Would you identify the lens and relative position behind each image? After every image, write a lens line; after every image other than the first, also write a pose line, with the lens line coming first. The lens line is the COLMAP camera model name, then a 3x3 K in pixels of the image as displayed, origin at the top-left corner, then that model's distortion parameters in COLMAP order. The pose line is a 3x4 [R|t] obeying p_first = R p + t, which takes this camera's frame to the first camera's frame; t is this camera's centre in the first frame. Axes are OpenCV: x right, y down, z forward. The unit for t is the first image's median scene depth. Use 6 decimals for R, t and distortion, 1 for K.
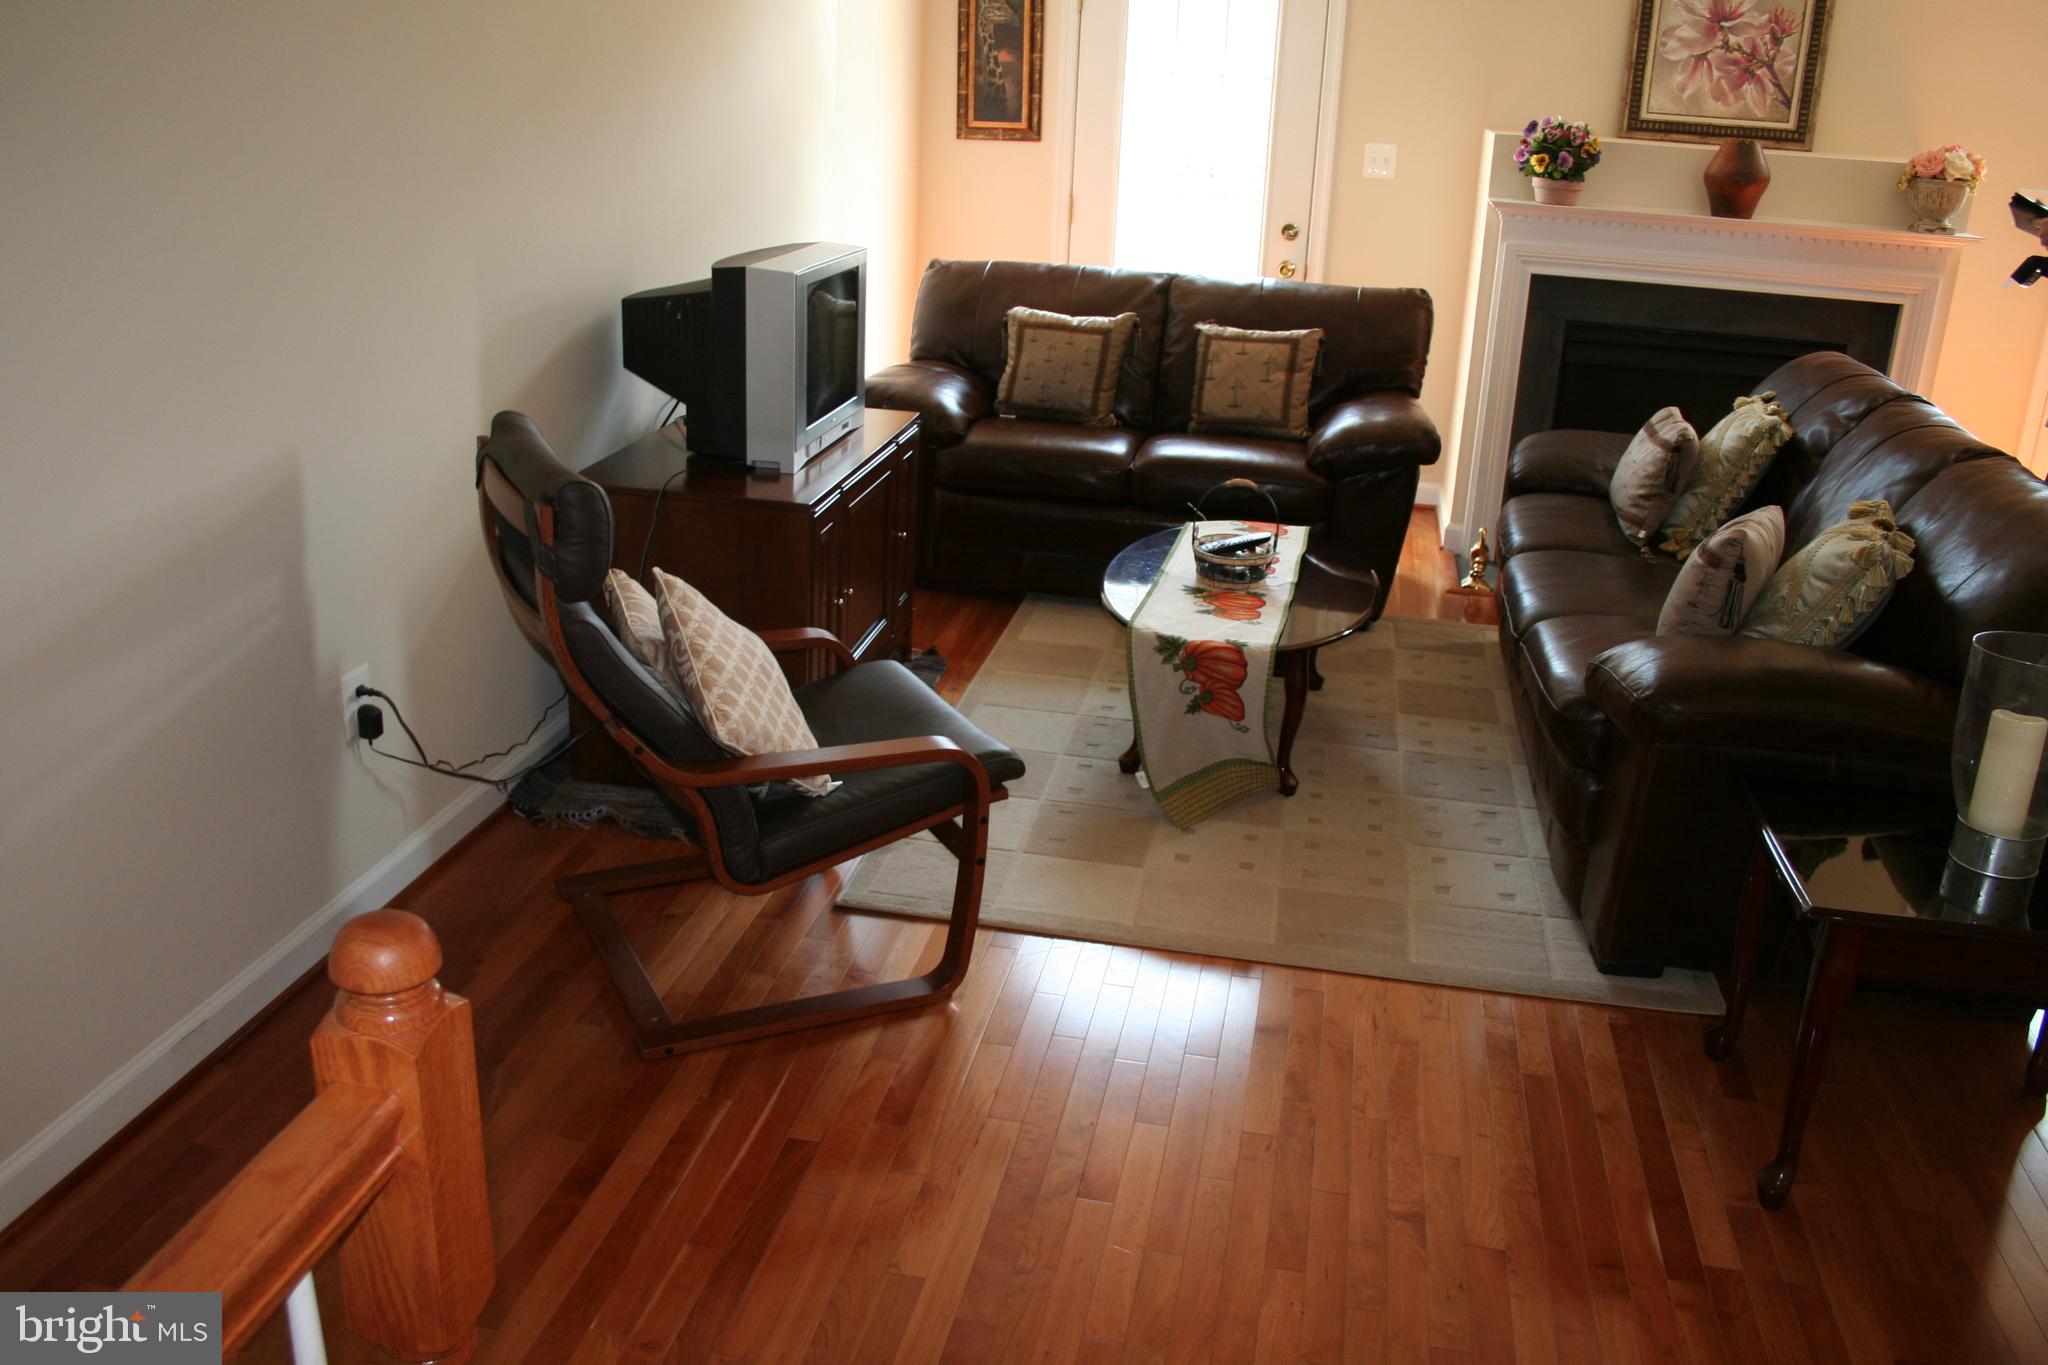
lens RADIAL K [[1731.8, 0, 1031.8], [0, 1731.8, 704.6], [0, 0, 1]] dist [-0.154461, 0.130509]
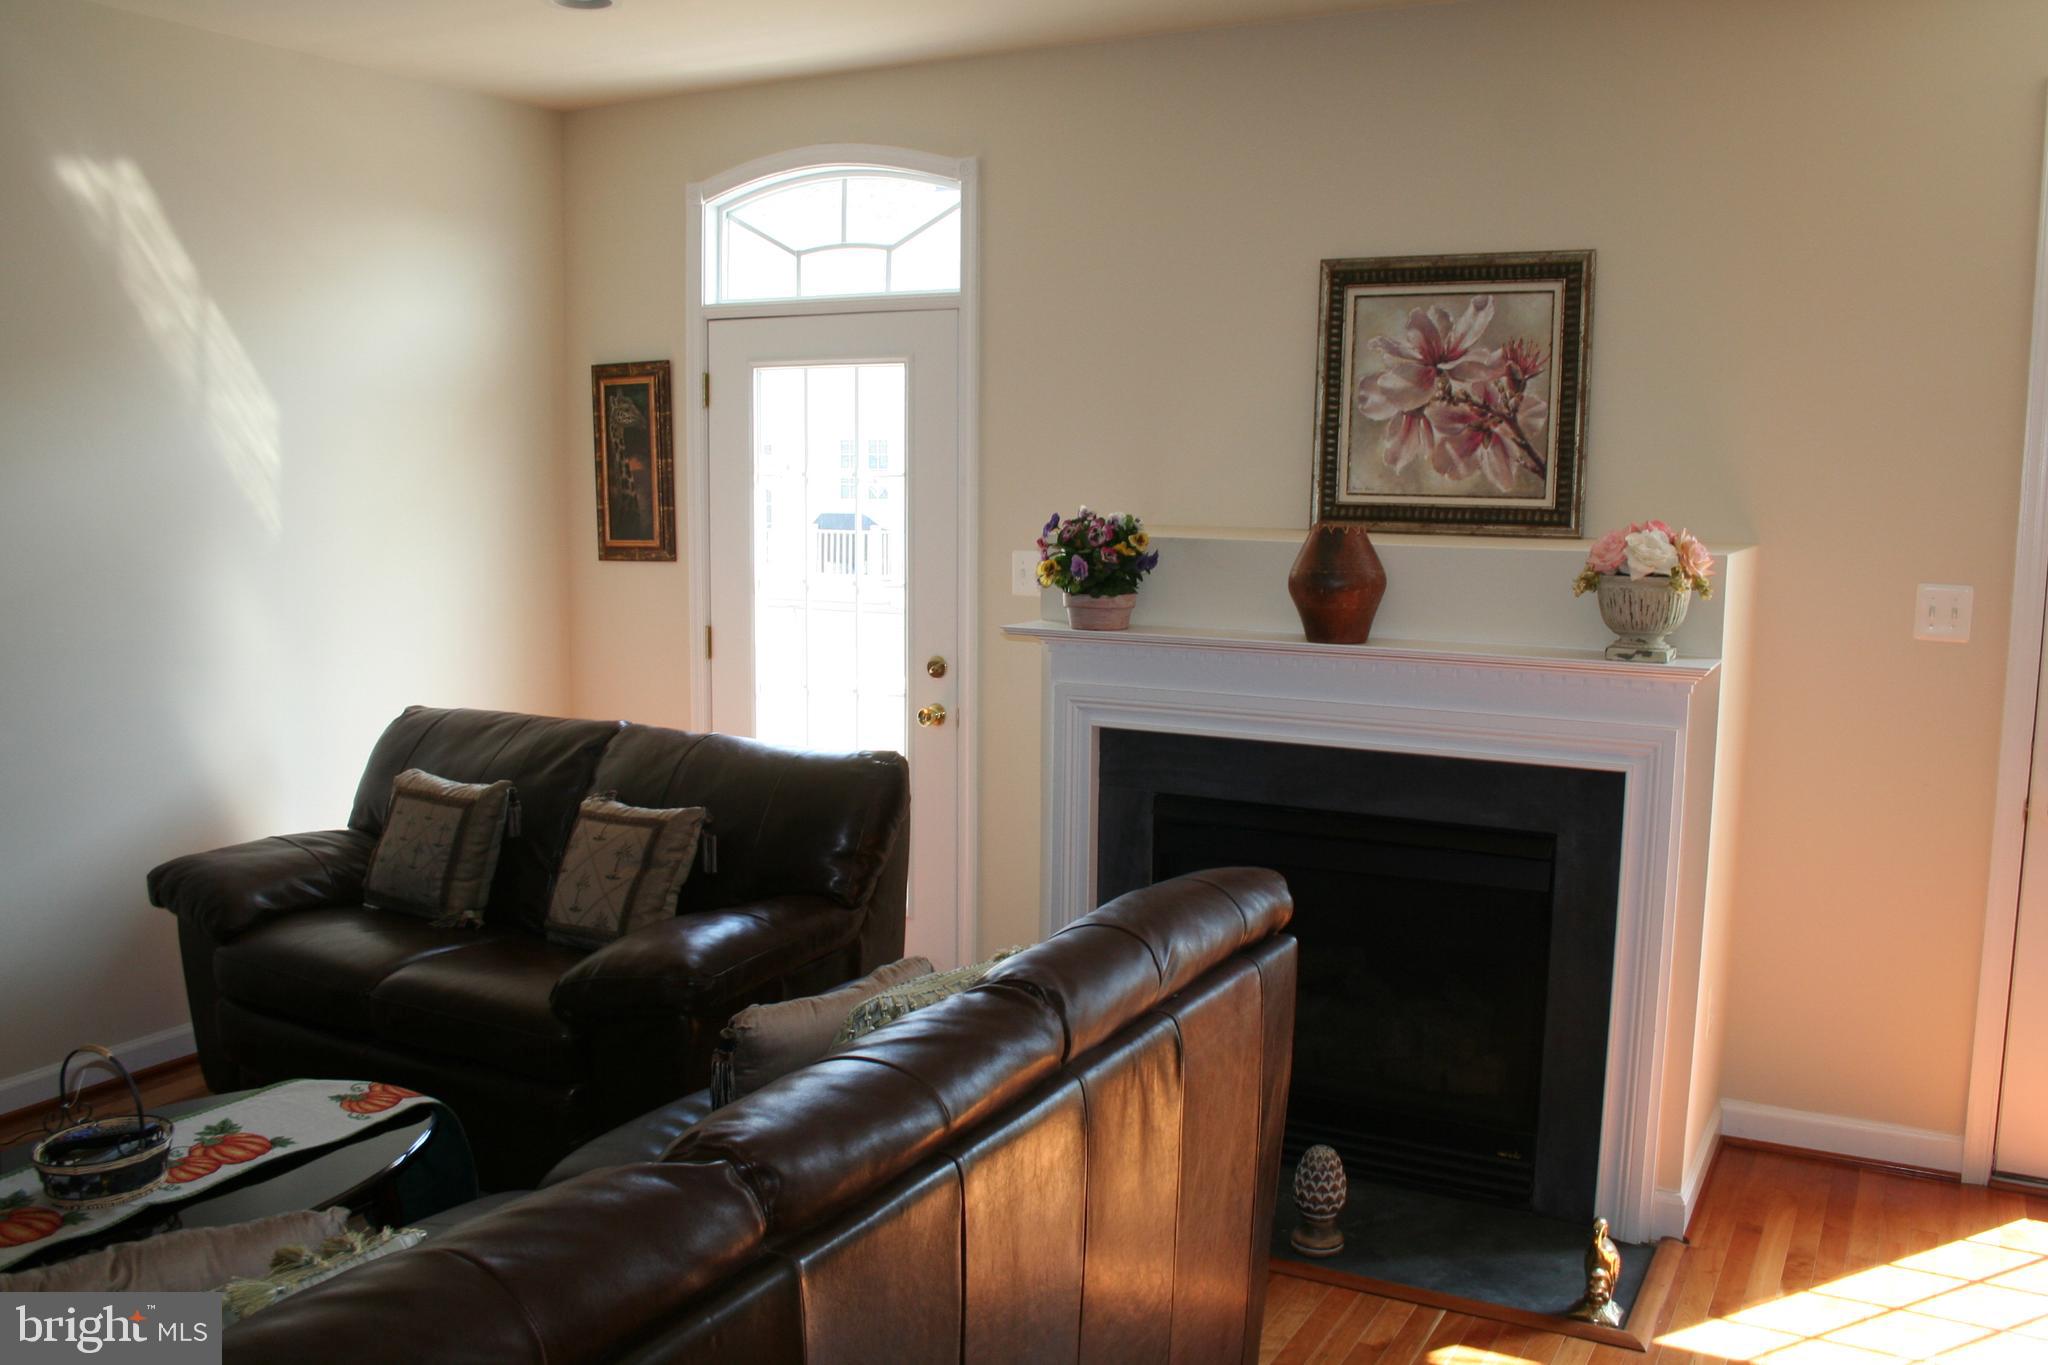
lens RADIAL K [[1731.8, 0, 1031.8], [0, 1731.8, 704.6], [0, 0, 1]] dist [-0.154461, 0.130509]
pose [[0.948709, 0.006743, -0.316079, 0.476454], [-0.078820, 0.973248, -0.215815, -0.103073], [0.306168, 0.229659, 0.923860, 0.319889]]
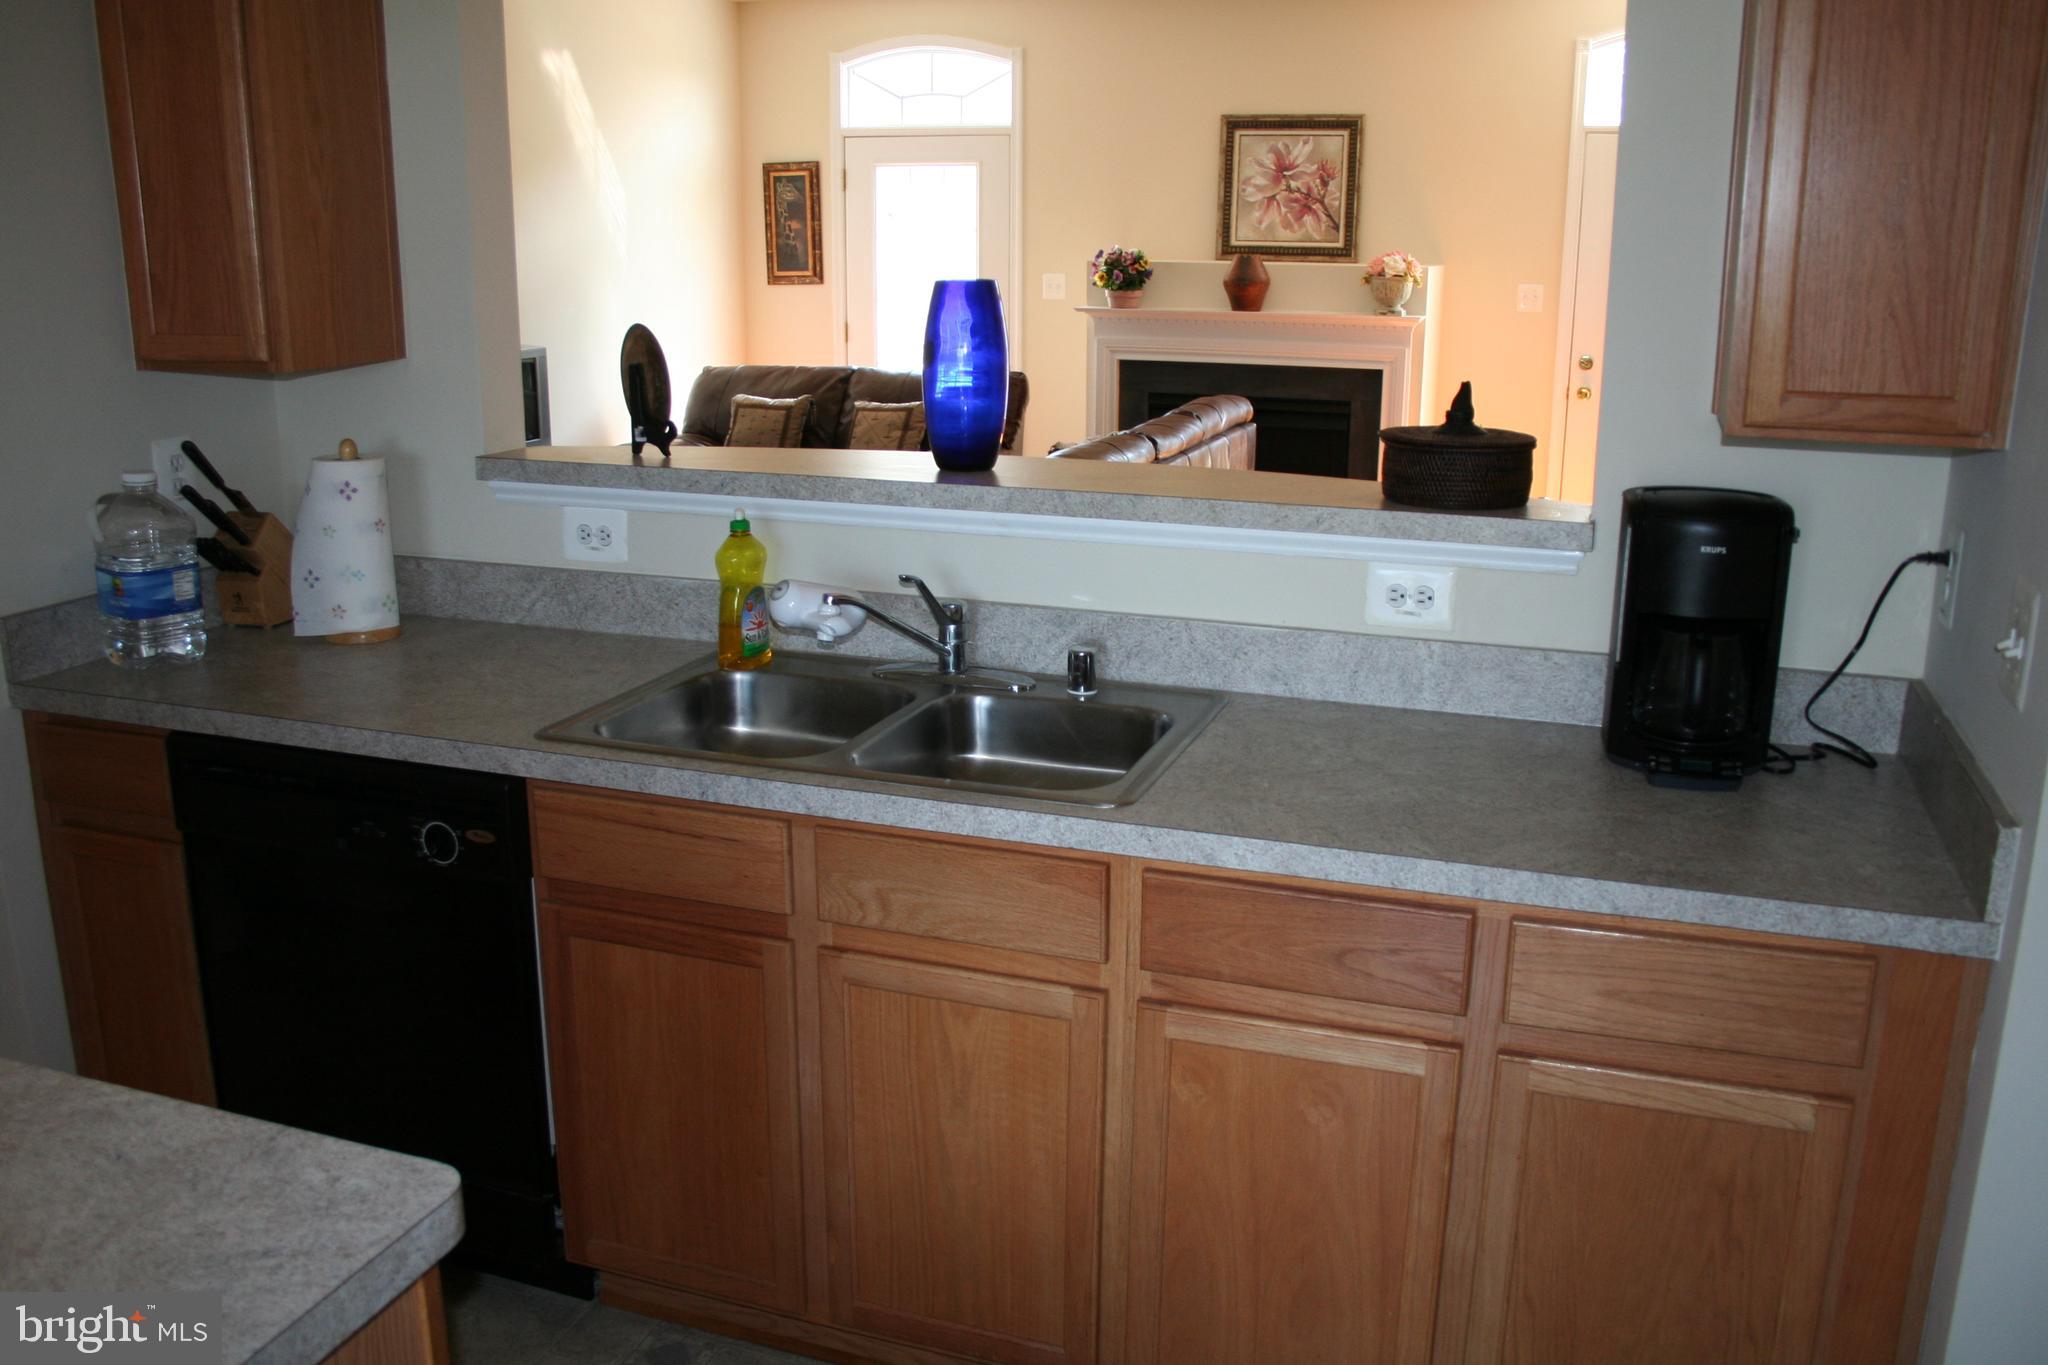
lens RADIAL K [[1747.7, 0, 1021.9], [0, 1747.7, 712.4], [0, 0, 1]] dist [-0.159380, 0.128860]
pose [[0.986532, 0.006504, -0.163441, 0.432055], [-0.021345, 0.995784, -0.089209, 0.150098], [0.162172, 0.091496, 0.982511, -0.348659]]
